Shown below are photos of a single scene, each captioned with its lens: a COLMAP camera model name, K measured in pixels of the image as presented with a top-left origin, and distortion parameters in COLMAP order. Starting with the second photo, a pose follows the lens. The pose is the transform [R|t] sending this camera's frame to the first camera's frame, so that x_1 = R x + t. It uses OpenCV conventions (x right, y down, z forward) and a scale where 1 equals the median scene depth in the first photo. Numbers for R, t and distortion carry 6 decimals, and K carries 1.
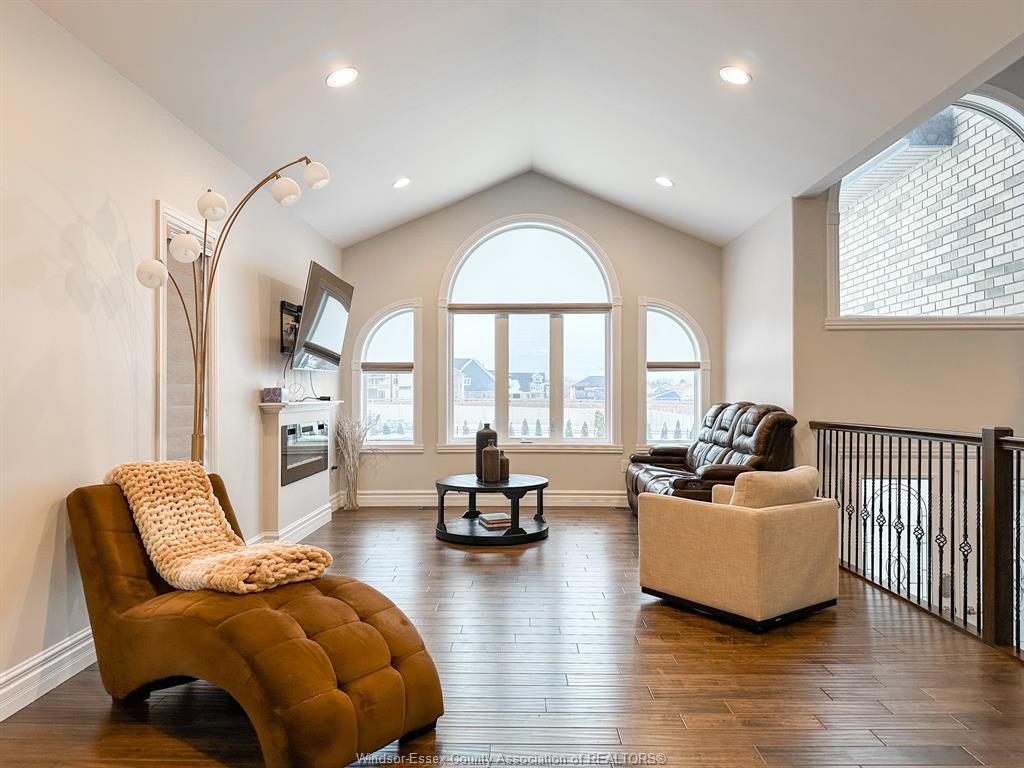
lens RADIAL K [[718.9, 0, 514.5], [0, 718.9, 382.9], [0, 0, 1]] dist [0.071580, -0.086655]
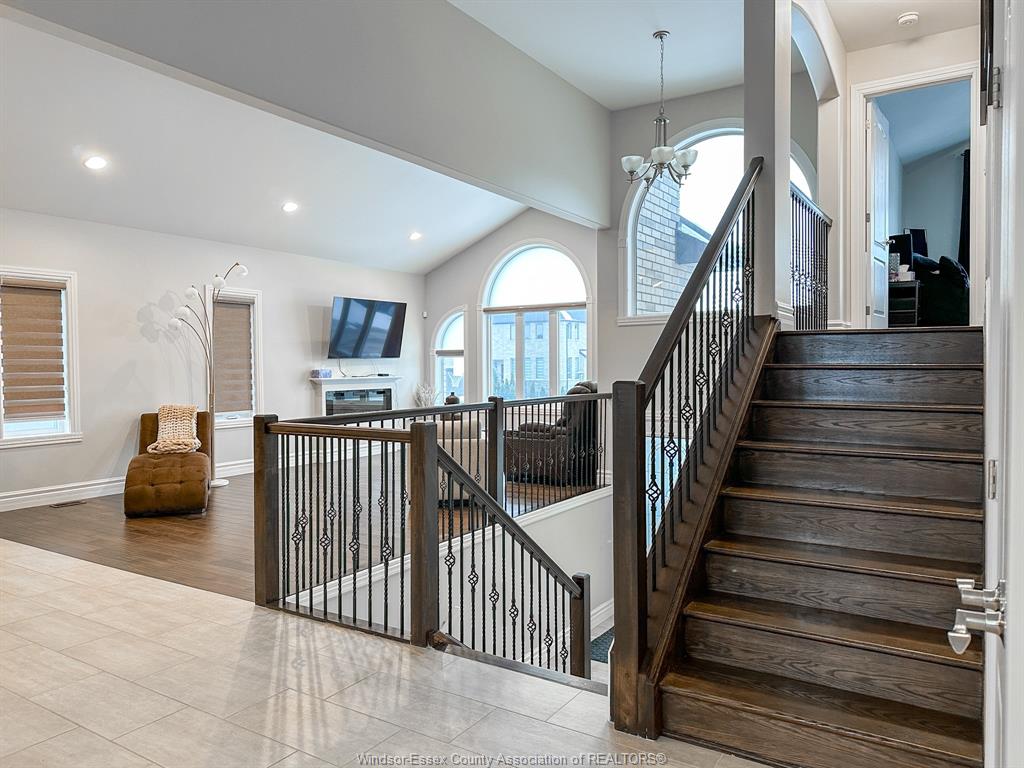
lens RADIAL K [[718.9, 0, 519.0], [0, 718.9, 383.0], [0, 0, 1]] dist [0.071580, -0.086655]
pose [[0.854039, 0.007385, -0.520157, 0.724877], [0.014057, 0.999207, 0.037266, -0.014749], [0.520019, -0.039139, 0.853257, -0.184729]]
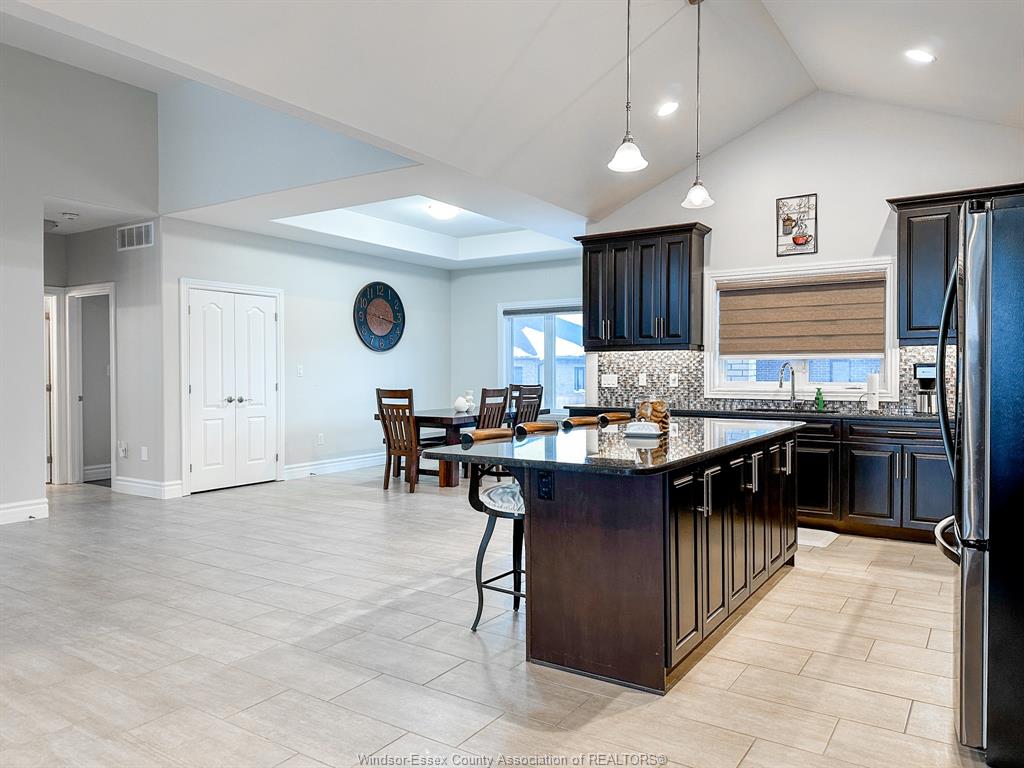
lens RADIAL K [[718.9, 0, 523.1], [0, 718.9, 379.8], [0, 0, 1]] dist [0.071580, -0.086655]
pose [[-0.851422, -0.003422, 0.524469, -0.152144], [-0.004736, 0.999988, -0.001163, -0.000235], [-0.524459, -0.003474, -0.851429, 0.261503]]
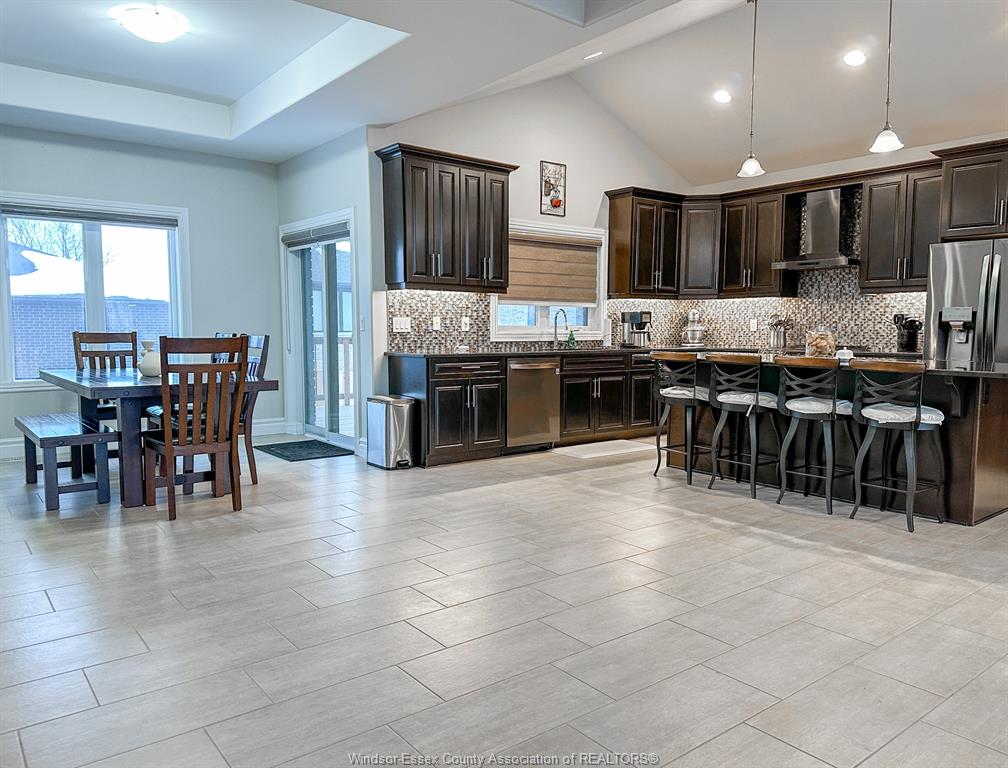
lens RADIAL K [[724.6, 0, 494.5], [0, 724.6, 388.9], [0, 0, 1]] dist [0.006192, -0.020238]
pose [[-0.779121, 0.052962, -0.624633, 0.681852], [0.008405, 0.997218, 0.074070, 0.011987], [0.626818, 0.052460, -0.777398, 0.101461]]
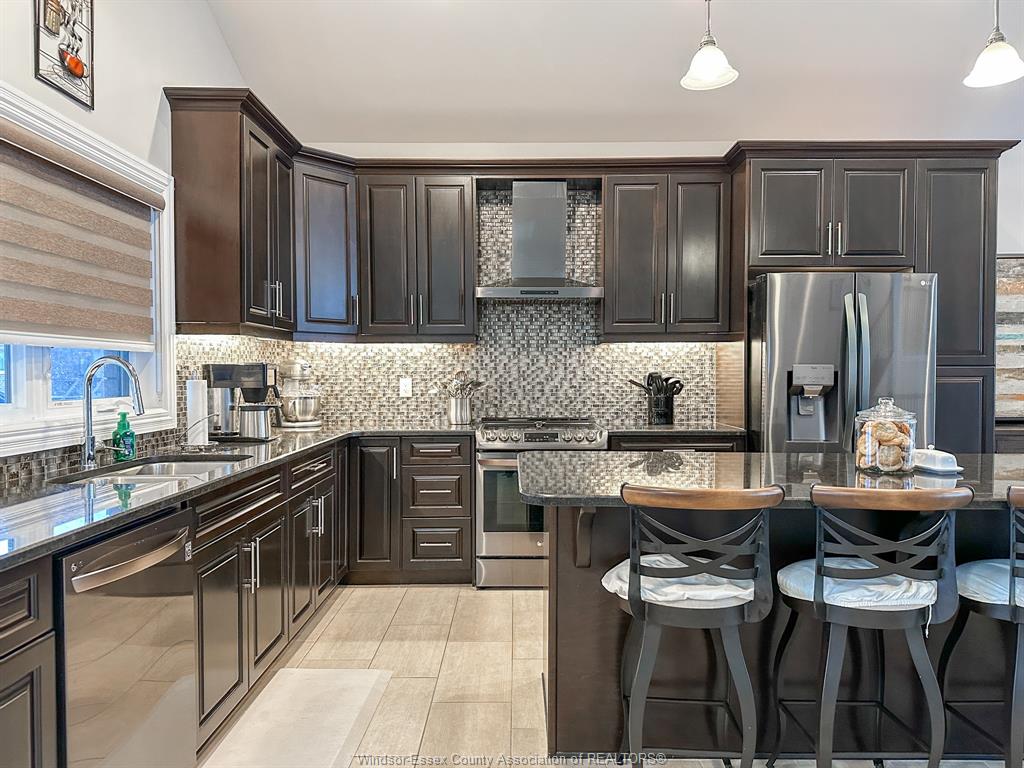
lens RADIAL K [[718.9, 0, 511.3], [0, 718.9, 387.7], [0, 0, 1]] dist [0.071580, -0.086655]
pose [[0.015908, 0.020650, -0.999660, 0.364422], [0.015290, 0.999665, 0.020894, -0.010522], [0.999757, -0.015617, 0.015587, -0.399918]]
